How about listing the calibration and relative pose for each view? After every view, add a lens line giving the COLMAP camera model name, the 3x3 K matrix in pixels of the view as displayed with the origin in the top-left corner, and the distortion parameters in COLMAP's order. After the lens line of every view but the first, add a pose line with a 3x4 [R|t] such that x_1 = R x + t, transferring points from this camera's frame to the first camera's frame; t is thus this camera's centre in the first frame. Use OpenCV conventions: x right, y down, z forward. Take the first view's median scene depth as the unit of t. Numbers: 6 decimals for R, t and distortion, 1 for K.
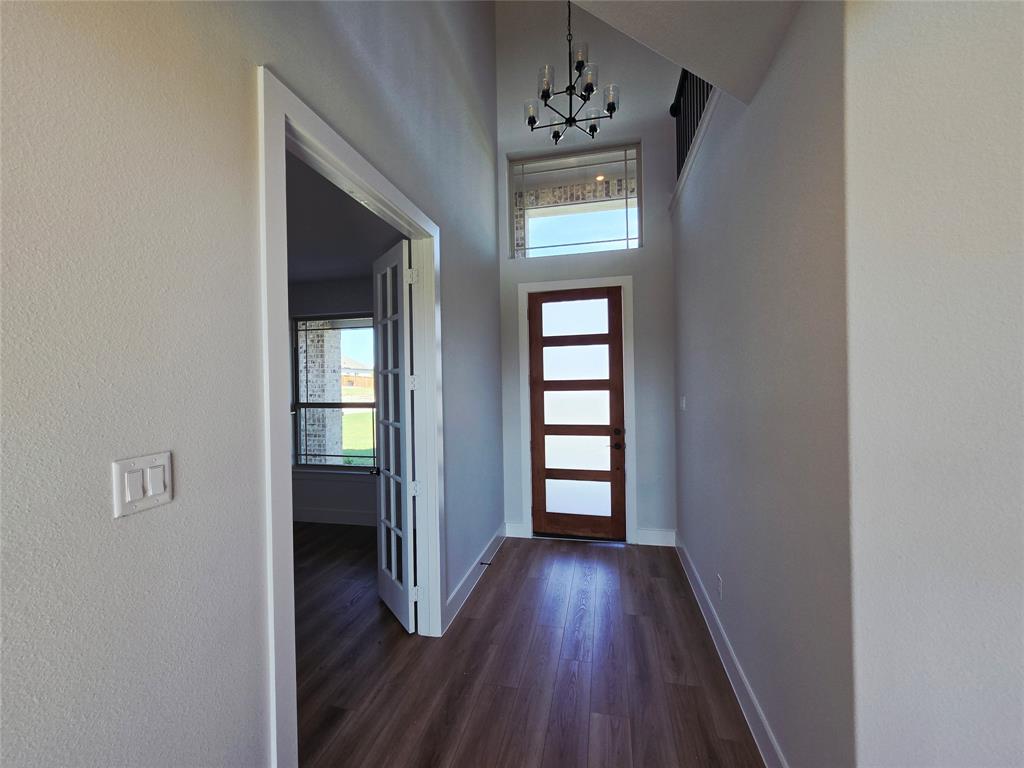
lens RADIAL K [[423.9, 0, 512.0], [0, 423.9, 384.0], [0, 0, 1]] dist [0.001072, 0.000433]
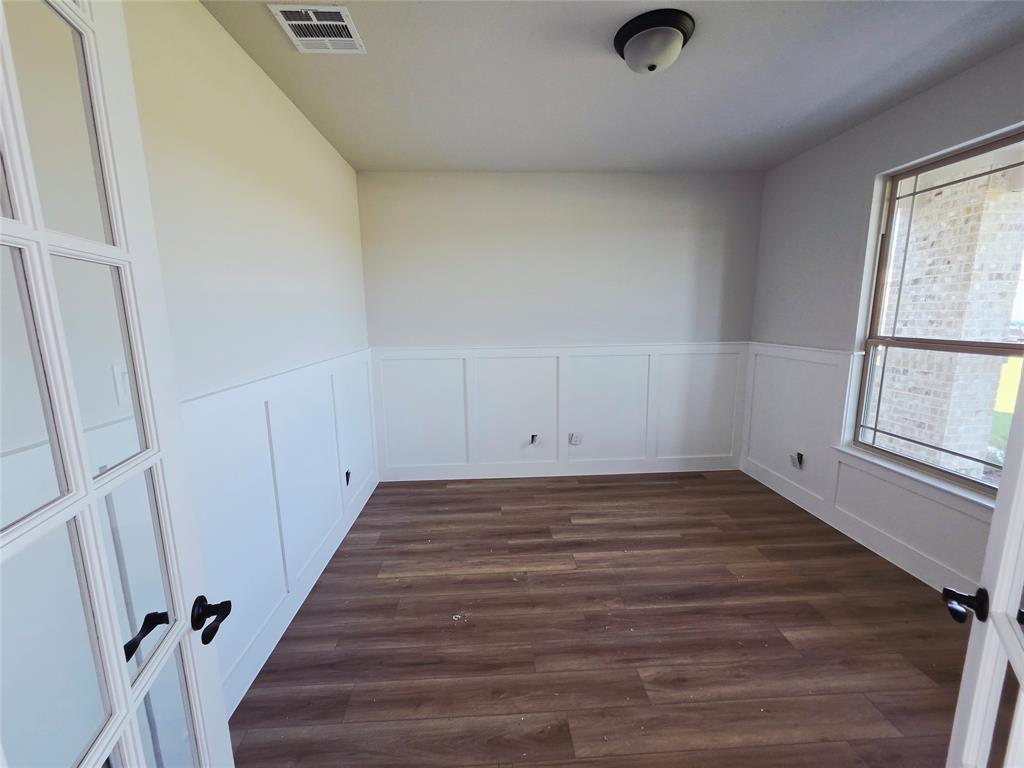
lens RADIAL K [[423.9, 0, 512.0], [0, 423.9, 384.0], [0, 0, 1]] dist [0.001072, 0.000433]
pose [[0.276347, 0.173788, -0.945214, -0.073297], [0.003200, 0.983343, 0.181734, 0.002889], [0.961053, -0.053246, 0.271188, 0.294015]]
